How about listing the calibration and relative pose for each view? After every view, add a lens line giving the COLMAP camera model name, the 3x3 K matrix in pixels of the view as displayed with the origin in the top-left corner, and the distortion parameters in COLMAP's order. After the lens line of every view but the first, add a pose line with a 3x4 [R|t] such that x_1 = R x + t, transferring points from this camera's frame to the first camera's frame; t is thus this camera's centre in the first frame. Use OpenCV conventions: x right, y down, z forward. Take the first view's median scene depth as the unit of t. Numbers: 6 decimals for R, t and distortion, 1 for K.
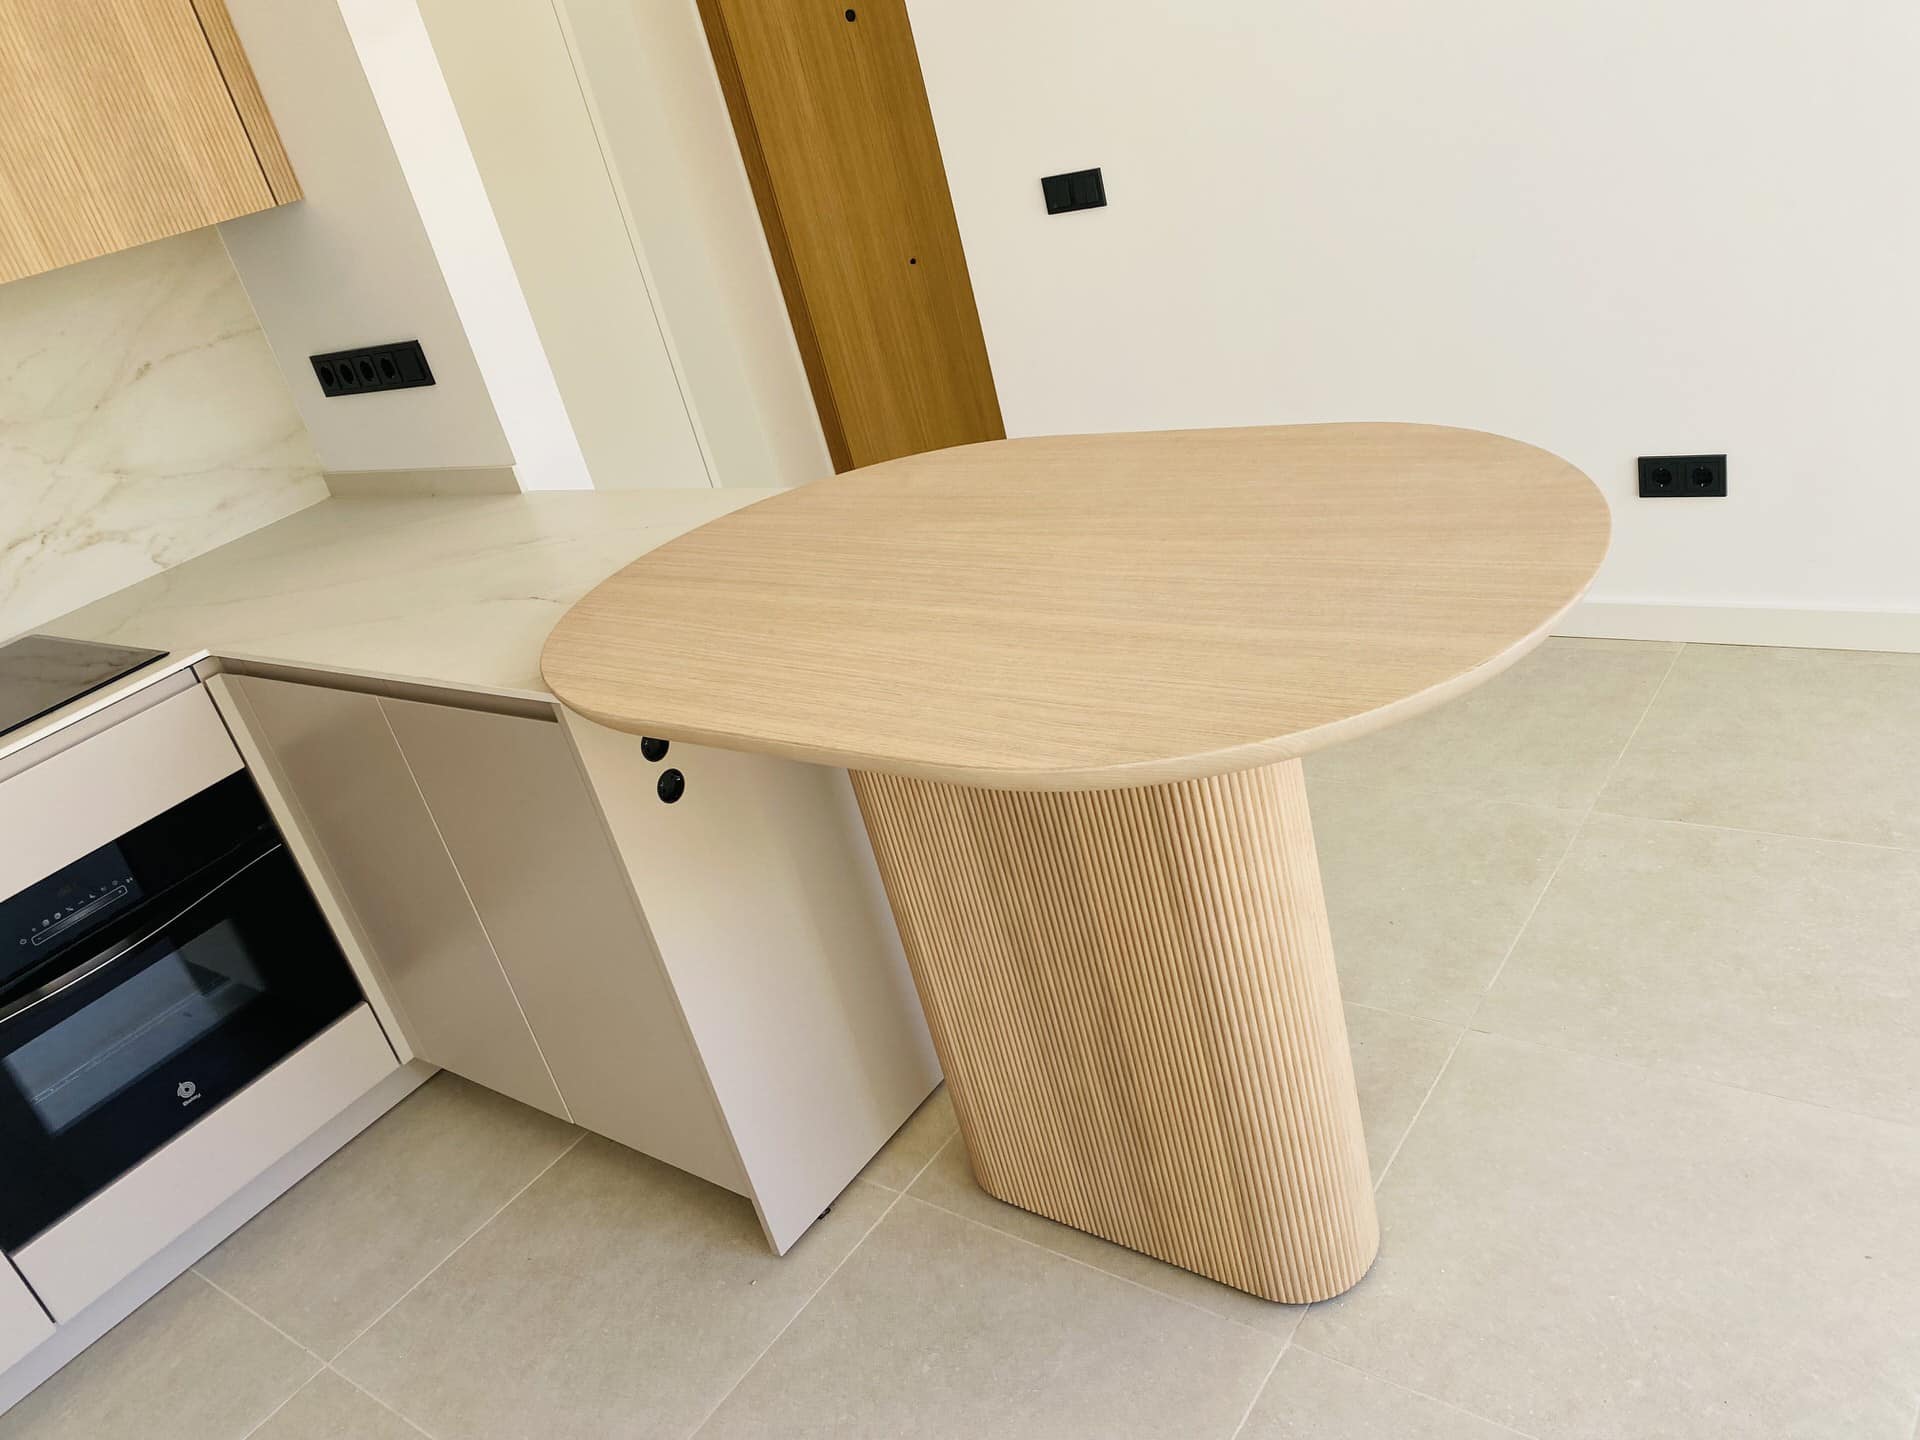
lens RADIAL K [[1471.1, 0, 938.0], [0, 1471.1, 727.0], [0, 0, 1]] dist [0.031383, -0.001806]
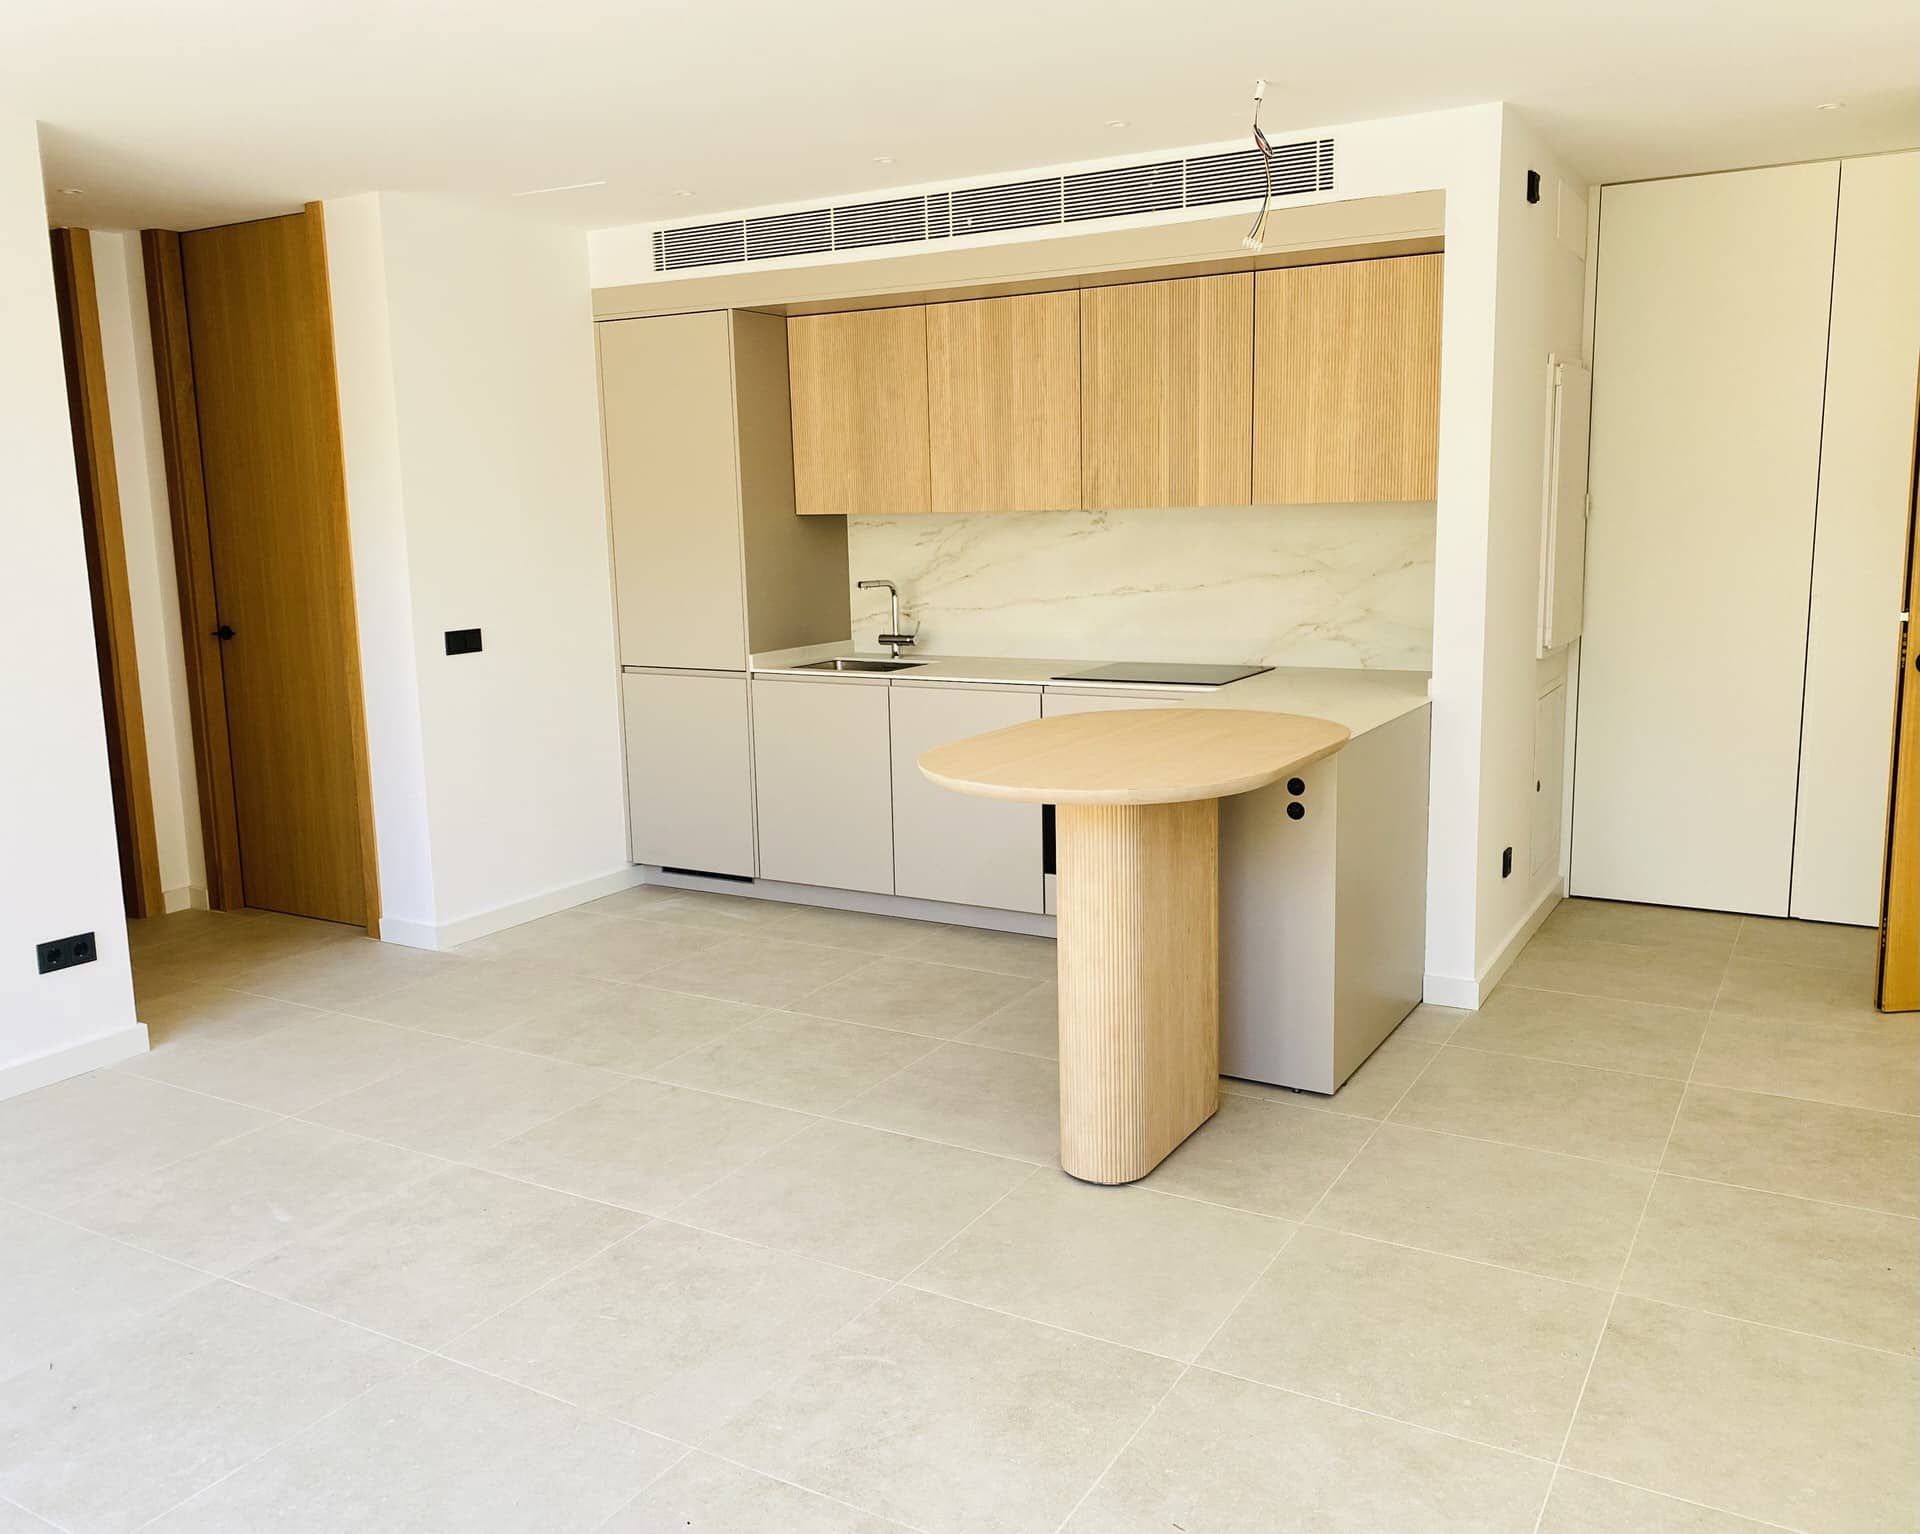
lens RADIAL K [[1540.5, 0, 960.0], [0, 1540.5, 767.0], [0, 0, 1]] dist [0.105014, -0.319242]
pose [[0.126259, 0.397631, -0.908817, 1.328231], [-0.443512, 0.842112, 0.306830, -0.419821], [0.887331, 0.364331, 0.282678, 0.113603]]
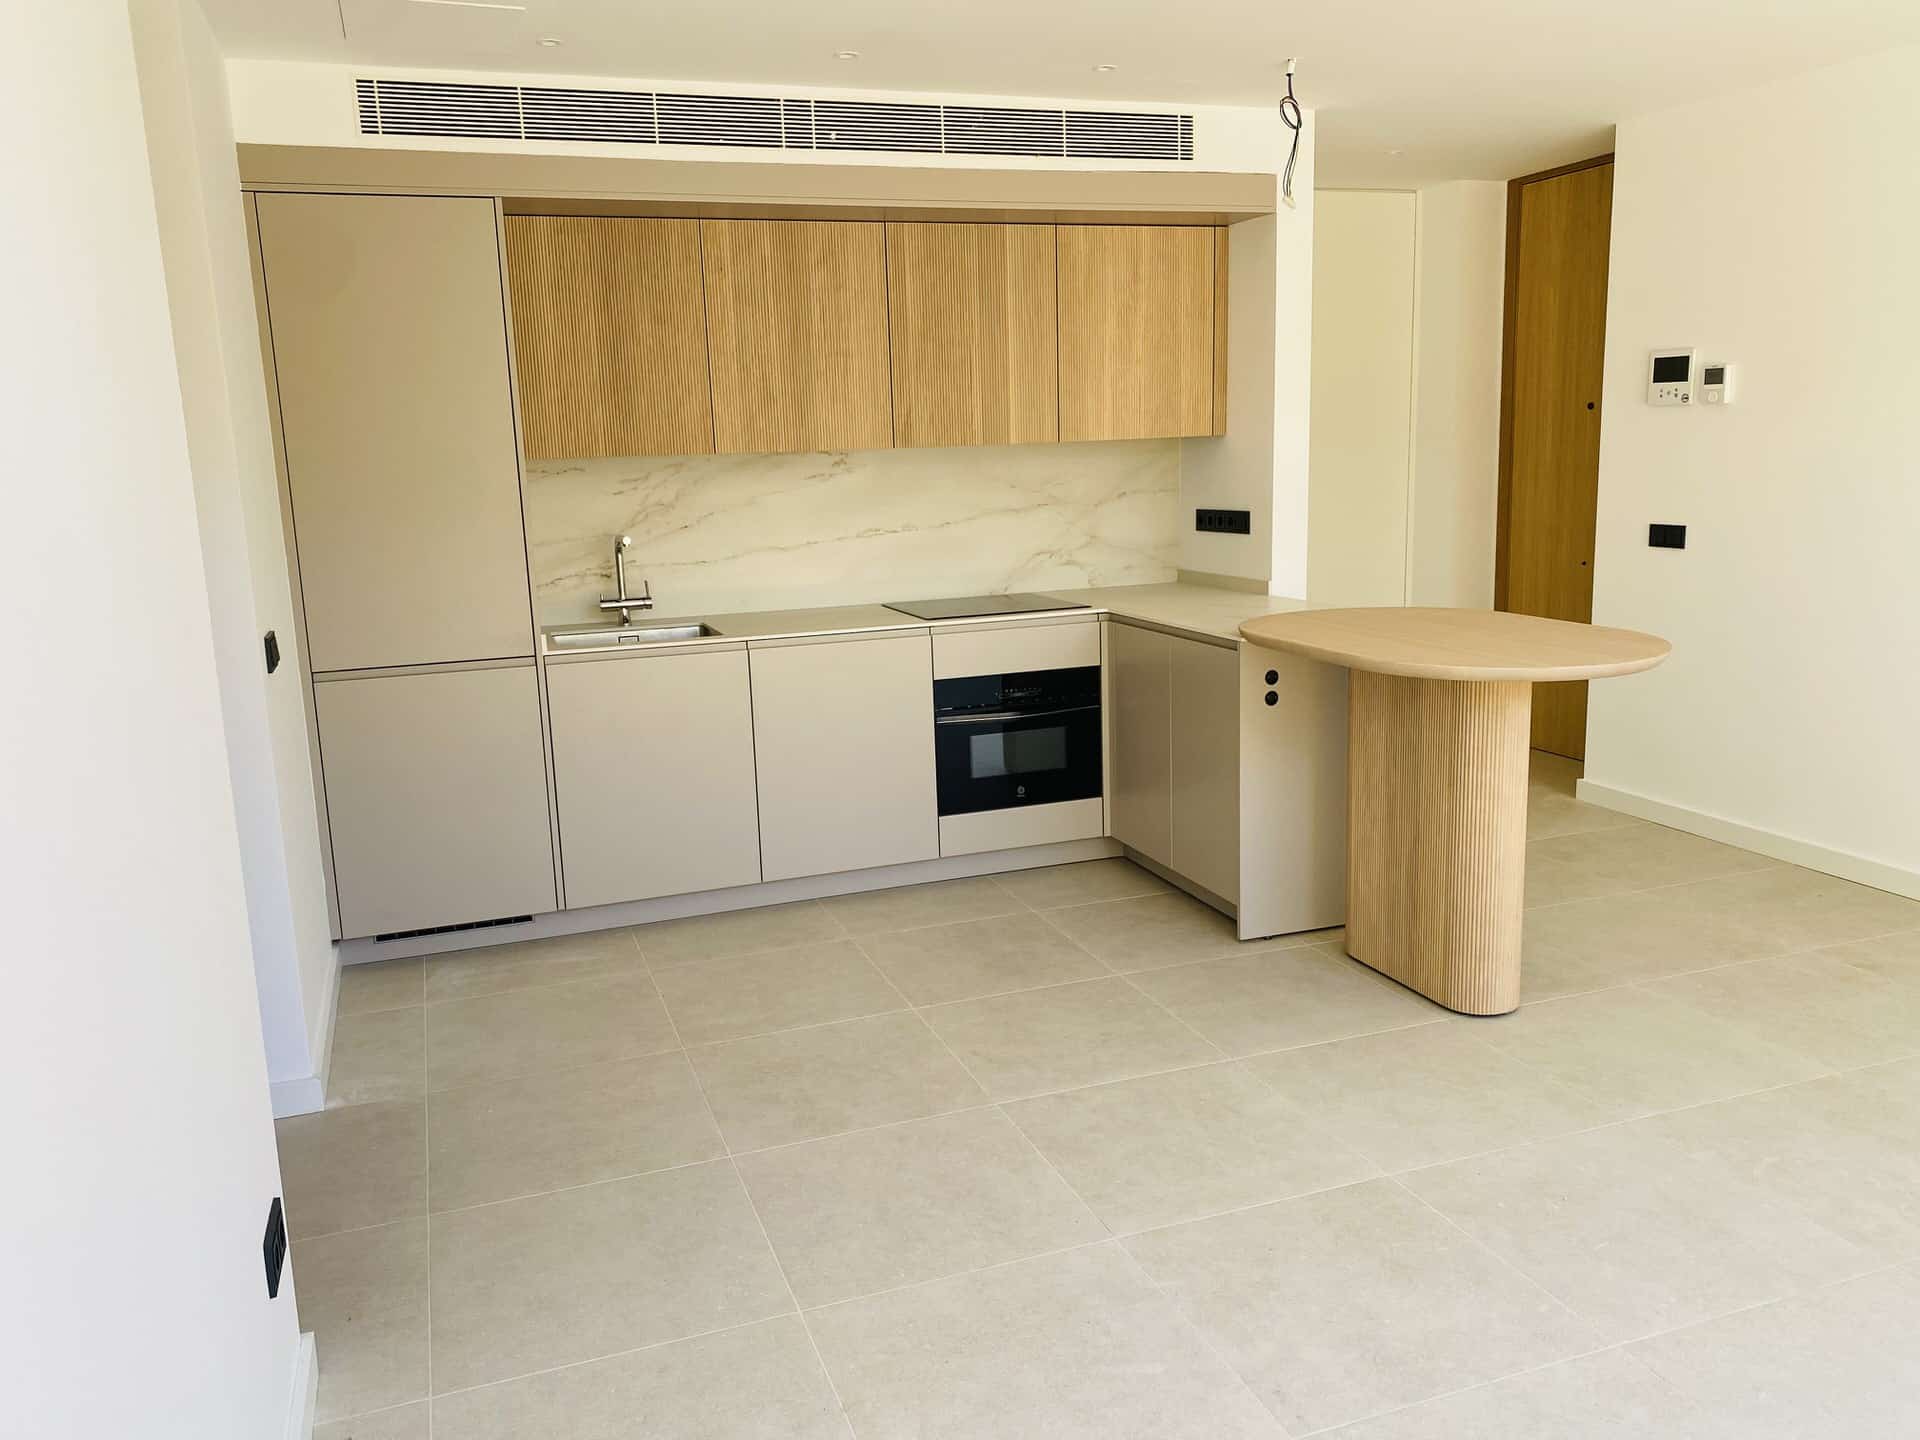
lens RADIAL K [[1470.1, 0, 960.0], [0, 1470.1, 720.0], [0, 0, 1]] dist [0.093316, -0.205442]
pose [[0.822063, 0.309624, -0.477855, 0.397375], [-0.392428, 0.916167, -0.081474, 0.339078], [0.412569, 0.254500, 0.874652, -0.899722]]
